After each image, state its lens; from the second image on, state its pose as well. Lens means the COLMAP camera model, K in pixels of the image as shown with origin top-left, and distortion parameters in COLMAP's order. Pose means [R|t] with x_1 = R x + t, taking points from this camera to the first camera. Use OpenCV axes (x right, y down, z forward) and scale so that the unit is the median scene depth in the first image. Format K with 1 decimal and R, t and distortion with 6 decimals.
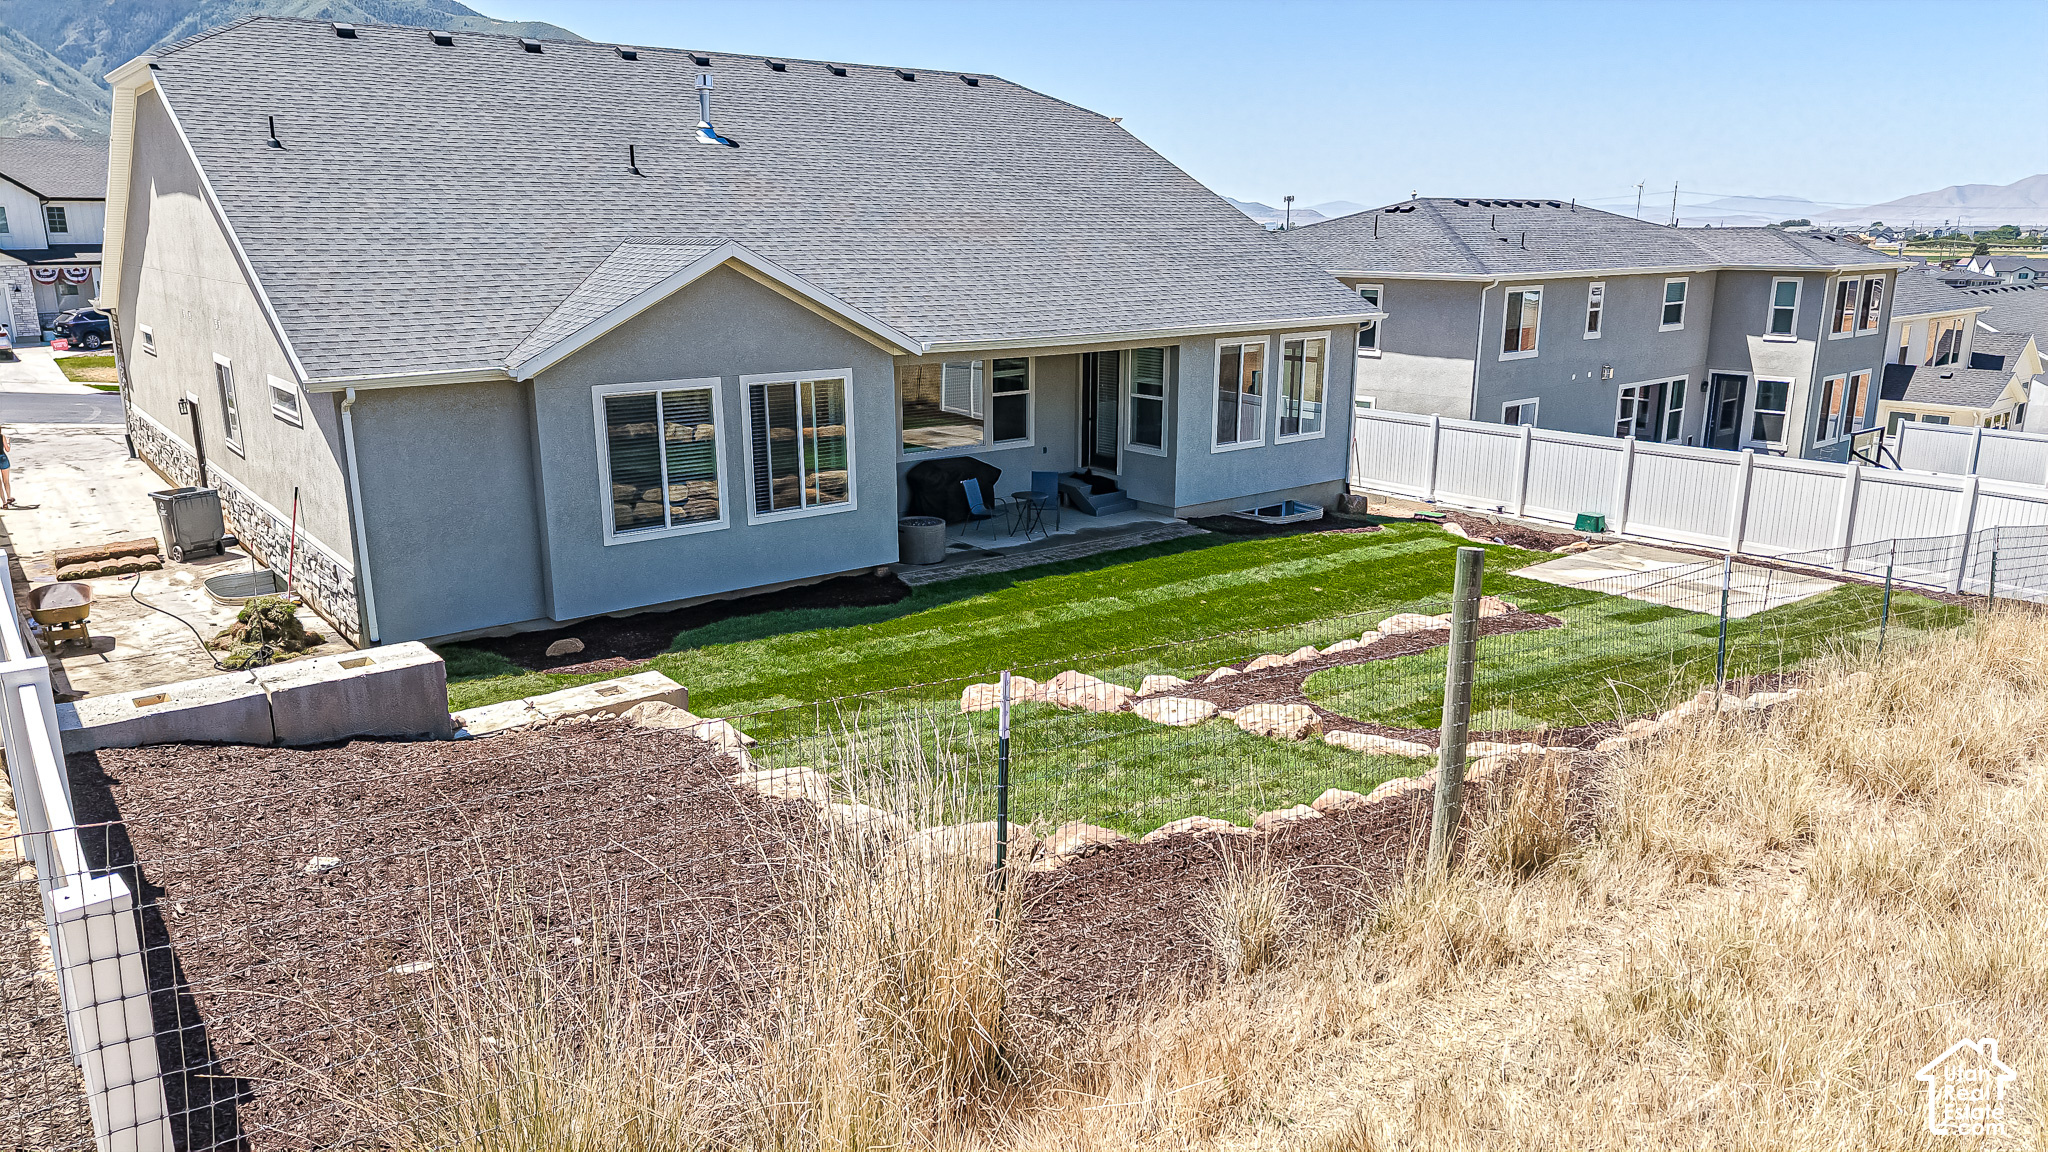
lens RADIAL K [[1364.9, 0, 1027.9], [0, 1364.9, 566.1], [0, 0, 1]] dist [0.015996, -0.022117]
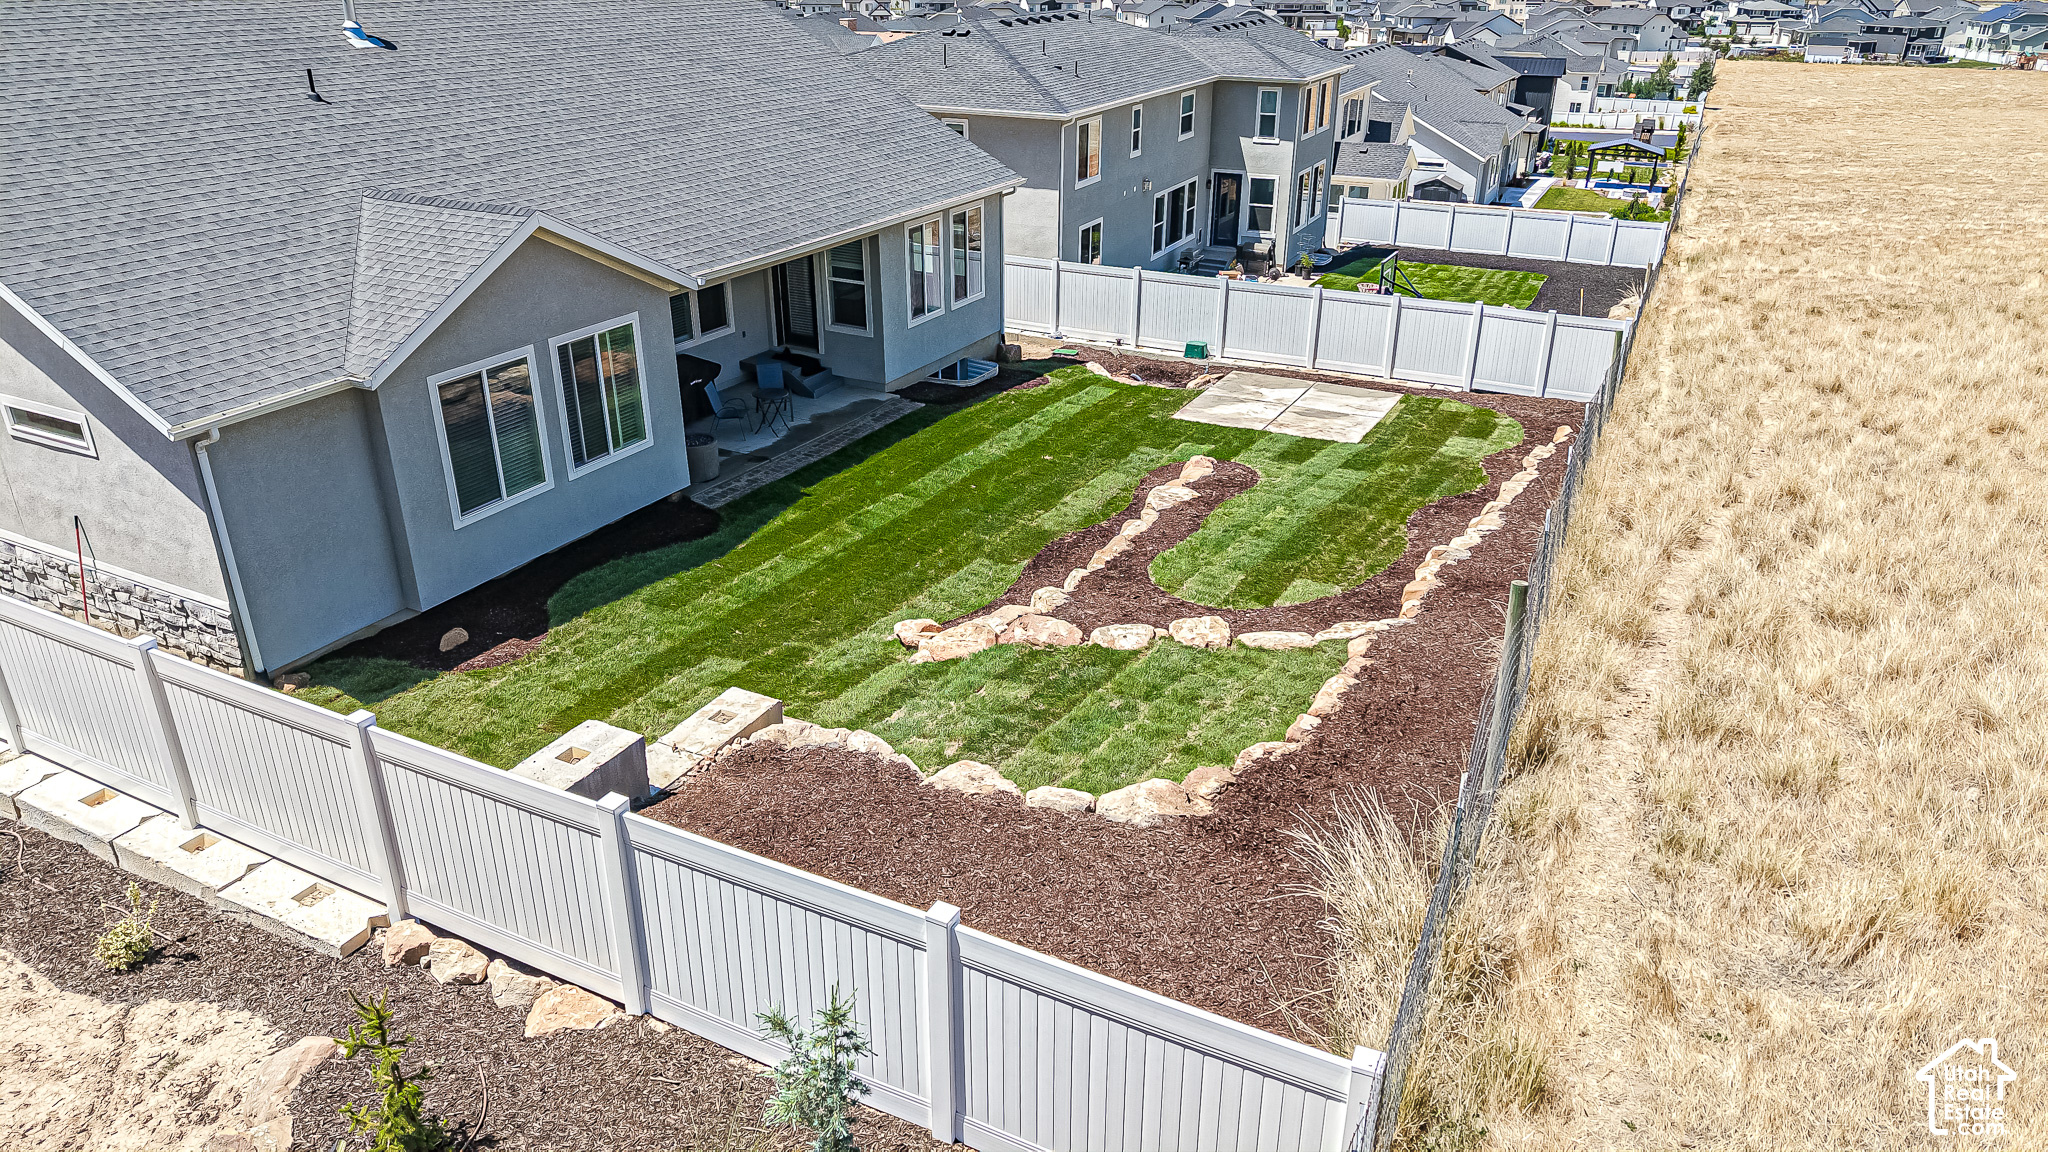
lens RADIAL K [[1364.9, 0, 1029.2], [0, 1364.9, 572.4], [0, 0, 1]] dist [0.015996, -0.022117]
pose [[0.914438, -0.162926, 0.370483, -0.246585], [0.089759, 0.974238, 0.206891, -0.127163], [-0.394647, -0.155935, 0.905504, -0.071508]]
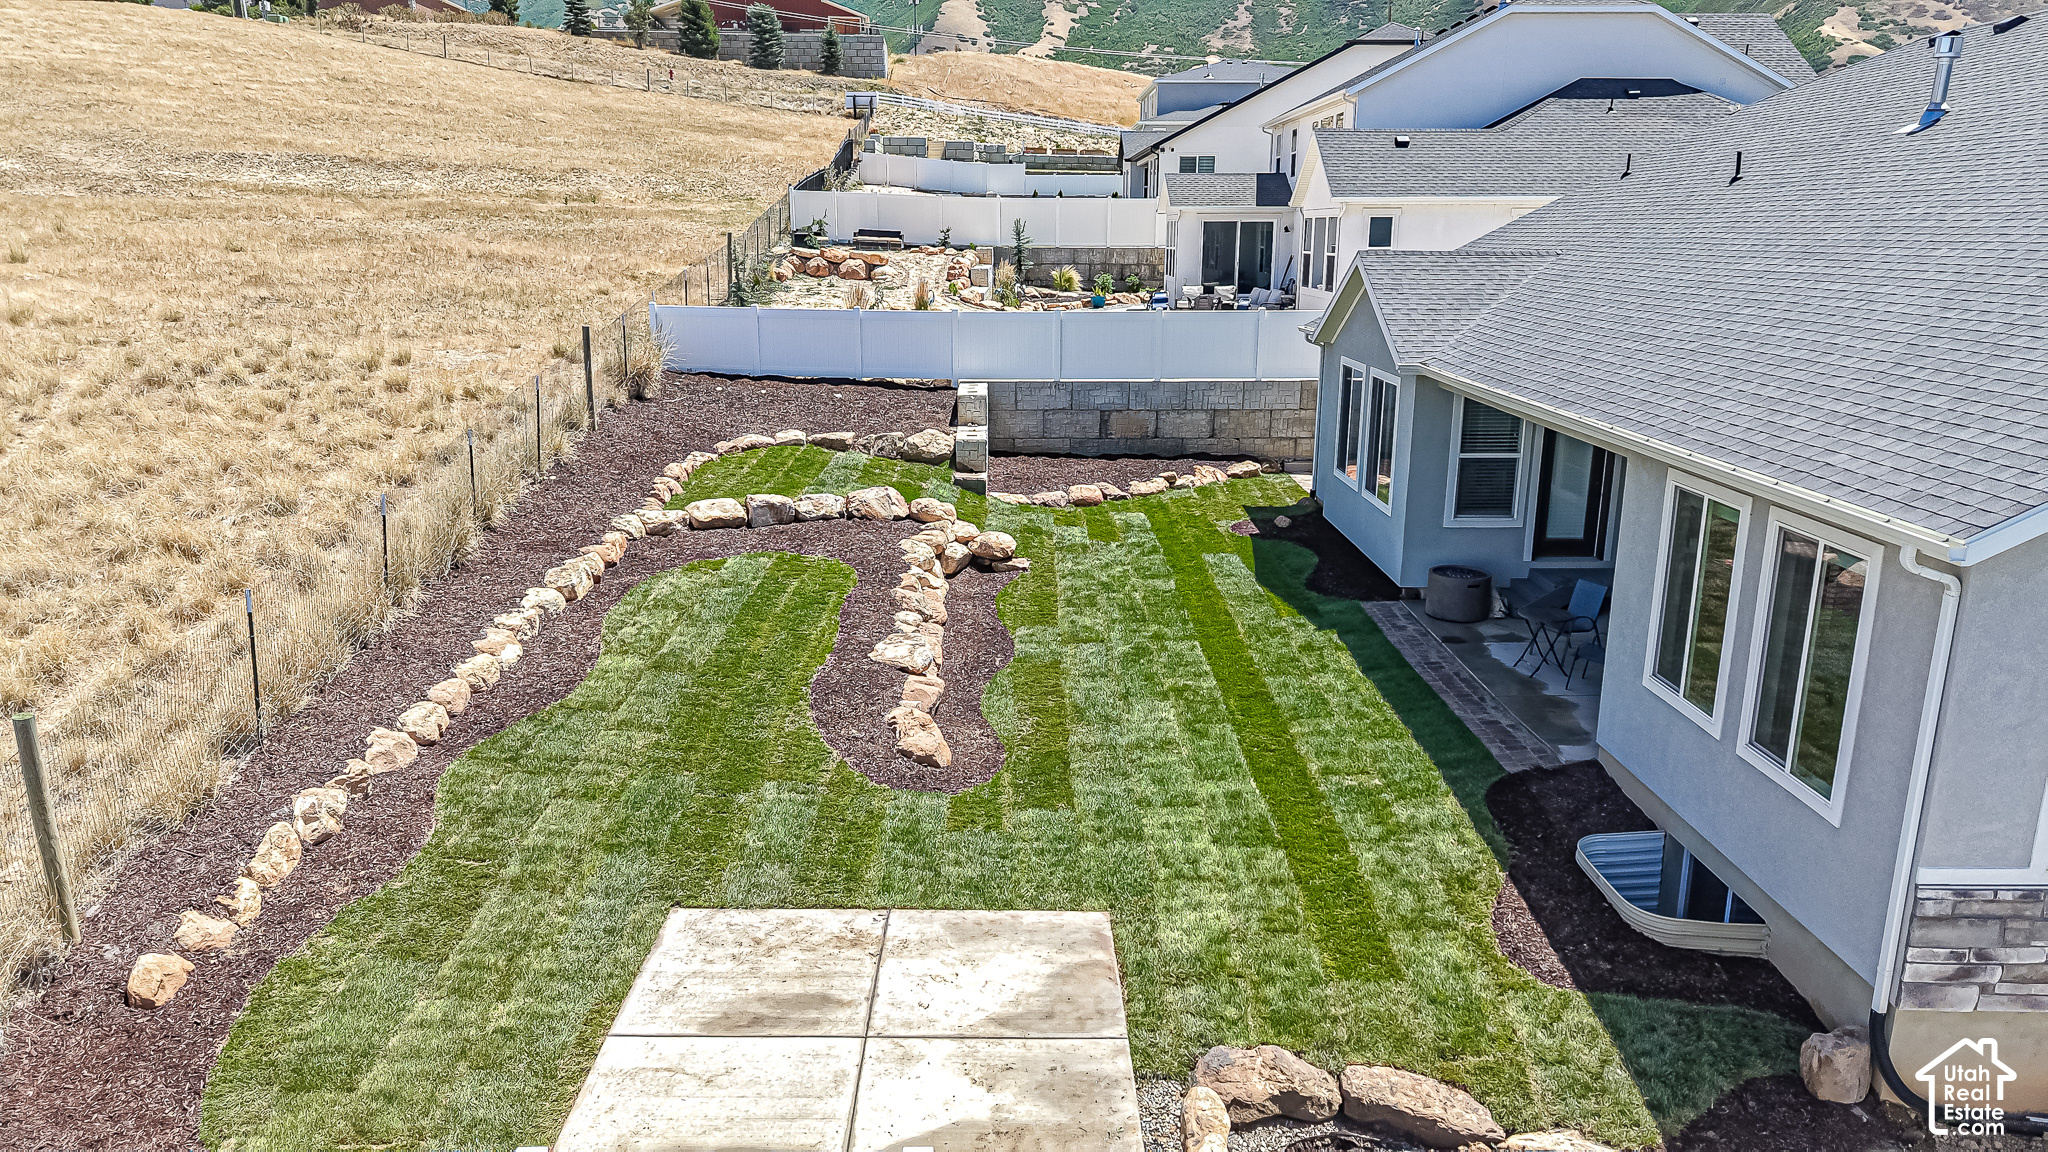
lens RADIAL K [[1364.9, 0, 1014.4], [0, 1364.9, 578.1], [0, 0, 1]] dist [0.015996, -0.022117]
pose [[-0.622426, 0.196439, -0.757626, 0.763744], [-0.179283, 0.906470, 0.382321, -0.313470], [0.761868, 0.373796, -0.528993, 1.239766]]
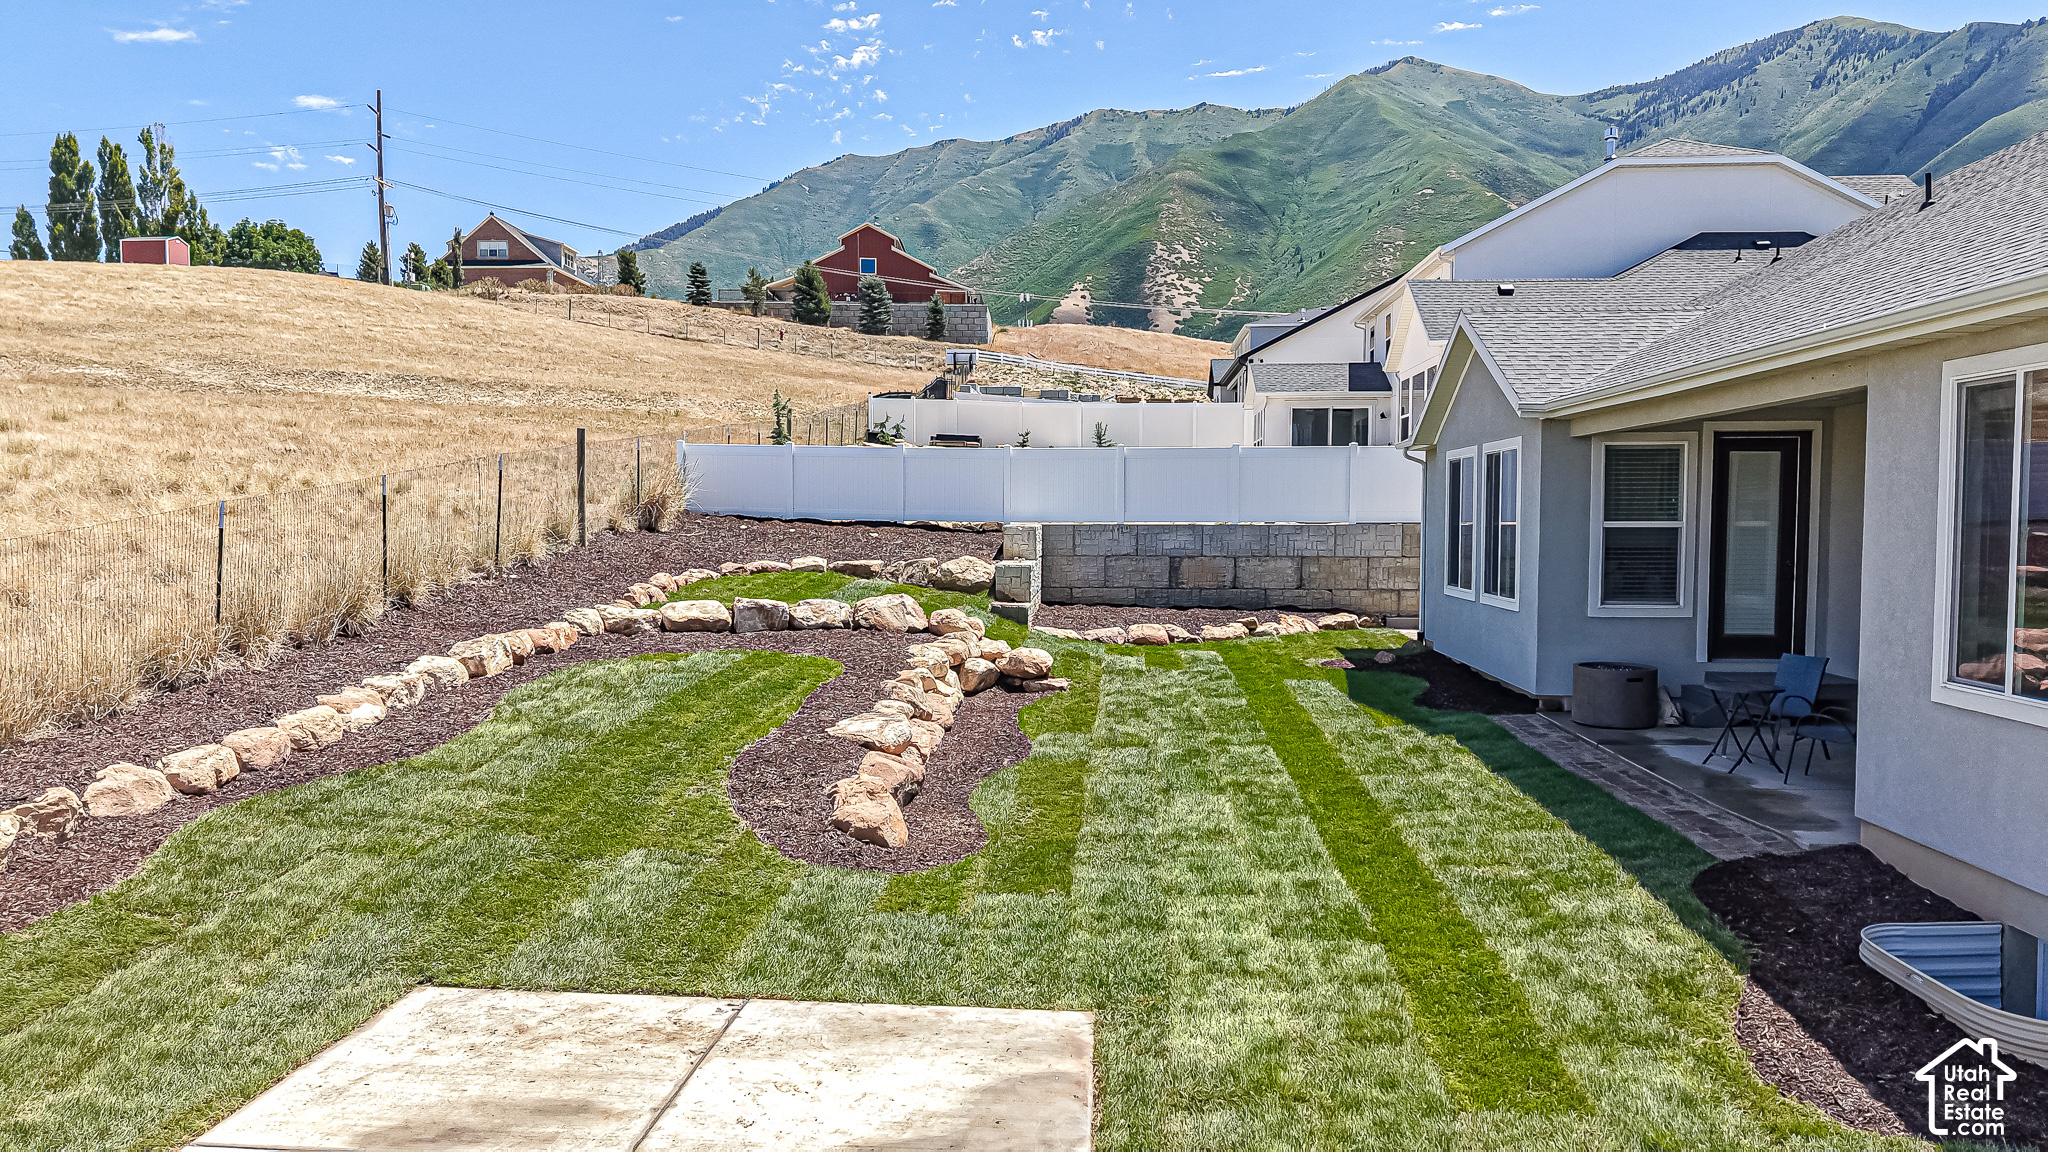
lens RADIAL K [[1364.9, 0, 1016.3], [0, 1364.9, 577.8], [0, 0, 1]] dist [0.015996, -0.022117]
pose [[-0.680807, 0.036733, -0.731541, 0.613480], [-0.167893, 0.964324, 0.204671, -0.163616], [0.712961, 0.262162, -0.650352, 1.209277]]
